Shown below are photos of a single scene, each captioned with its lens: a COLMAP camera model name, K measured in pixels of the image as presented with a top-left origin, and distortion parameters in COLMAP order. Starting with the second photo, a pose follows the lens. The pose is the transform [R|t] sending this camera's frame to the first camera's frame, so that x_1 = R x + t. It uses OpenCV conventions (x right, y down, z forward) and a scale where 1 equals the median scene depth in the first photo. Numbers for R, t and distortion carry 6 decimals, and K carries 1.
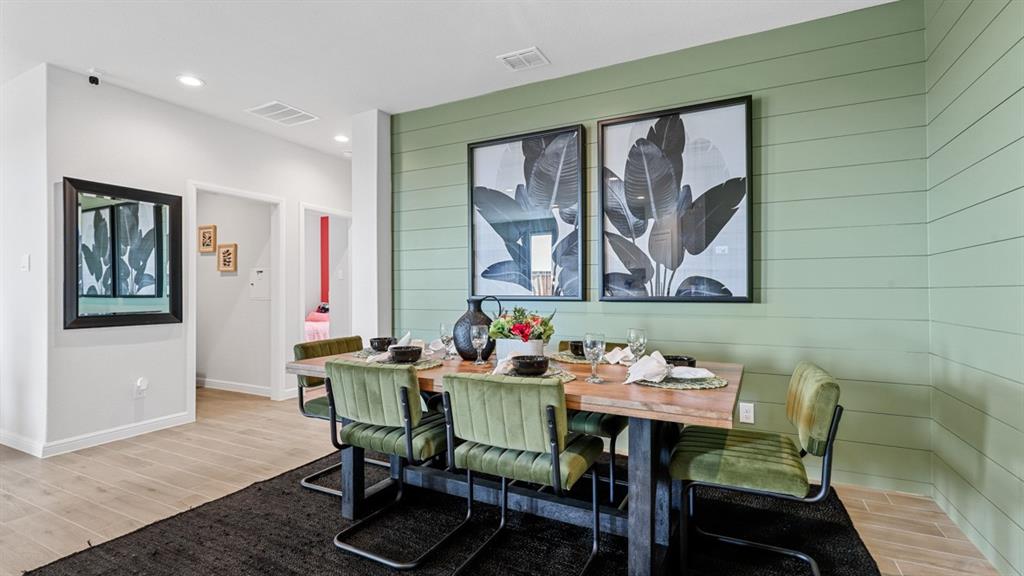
lens RADIAL K [[463.6, 0, 517.8], [0, 463.6, 288.6], [0, 0, 1]] dist [-0.000904, 0.000378]
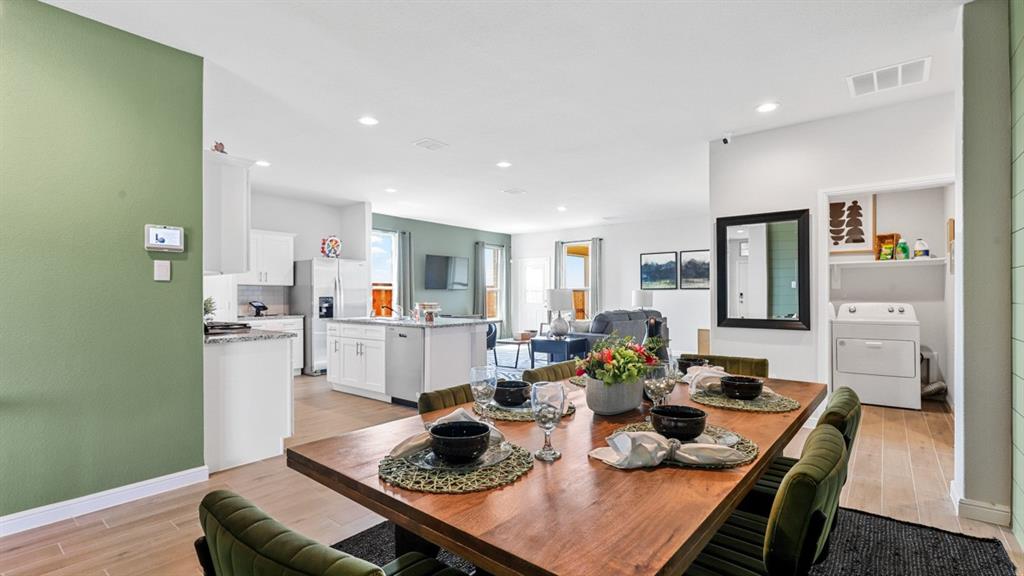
lens RADIAL K [[463.6, 0, 507.3], [0, 463.6, 290.1], [0, 0, 1]] dist [-0.000904, 0.000378]
pose [[-0.220724, -0.001672, -0.975335, 0.515725], [0.012582, 0.999910, -0.004562, -0.024184], [0.975255, -0.013279, -0.220684, 0.672662]]
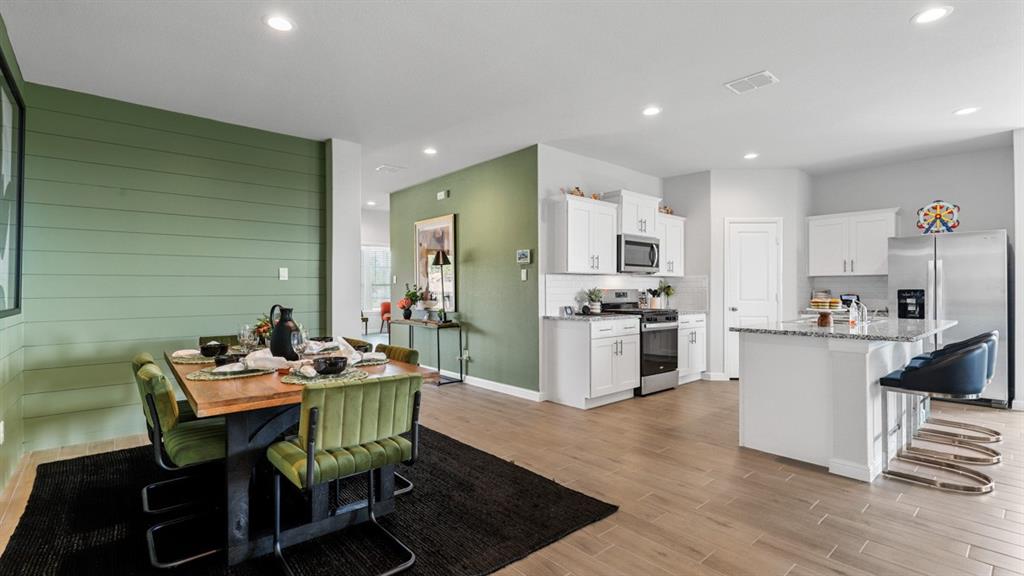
lens RADIAL K [[463.6, 0, 503.1], [0, 463.6, 290.3], [0, 0, 1]] dist [-0.000904, 0.000378]
pose [[-0.925078, 0.009721, 0.379653, -0.702461], [0.006553, 0.999932, -0.009637, -0.005151], [-0.379721, -0.006427, -0.925079, 1.315600]]
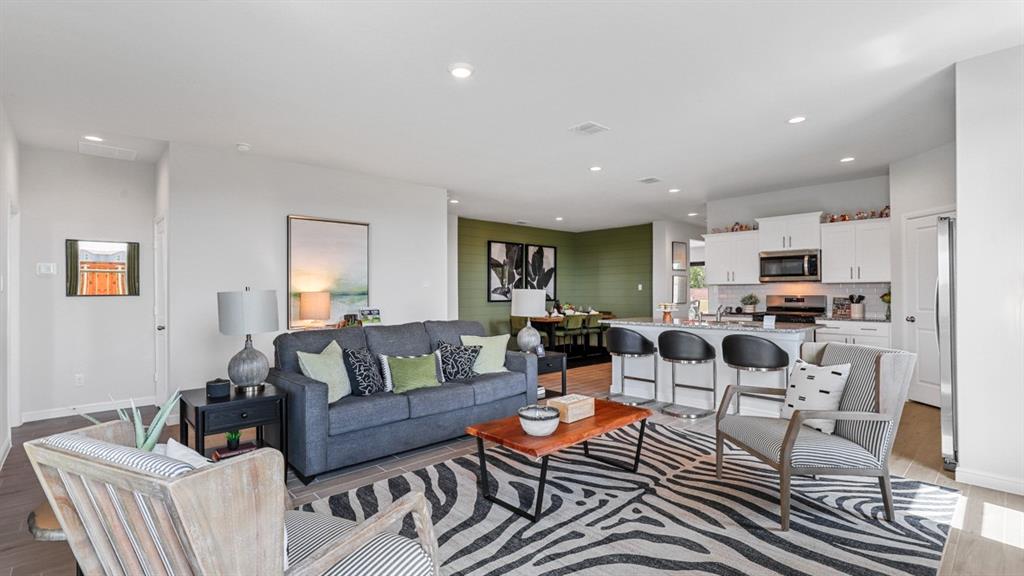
lens RADIAL K [[463.6, 0, 508.2], [0, 463.6, 289.3], [0, 0, 1]] dist [-0.000904, 0.000378]
pose [[0.360795, 0.010999, 0.932580, -2.815502], [-0.004585, 0.999939, -0.010020, -0.022799], [-0.932634, -0.000661, 0.360823, -0.011207]]
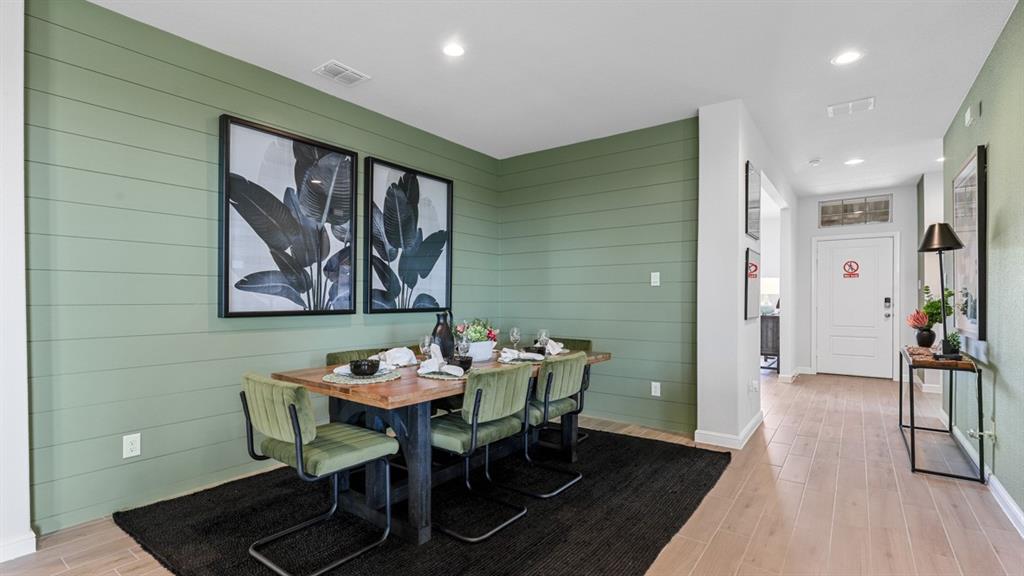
lens RADIAL K [[463.6, 0, 512.9], [0, 463.6, 298.3], [0, 0, 1]] dist [-0.000904, 0.000378]
pose [[0.168633, 0.001172, 0.985678, -0.901504], [-0.009919, 0.999951, 0.000508, -0.014769], [-0.985629, -0.009862, 0.168636, 0.458650]]
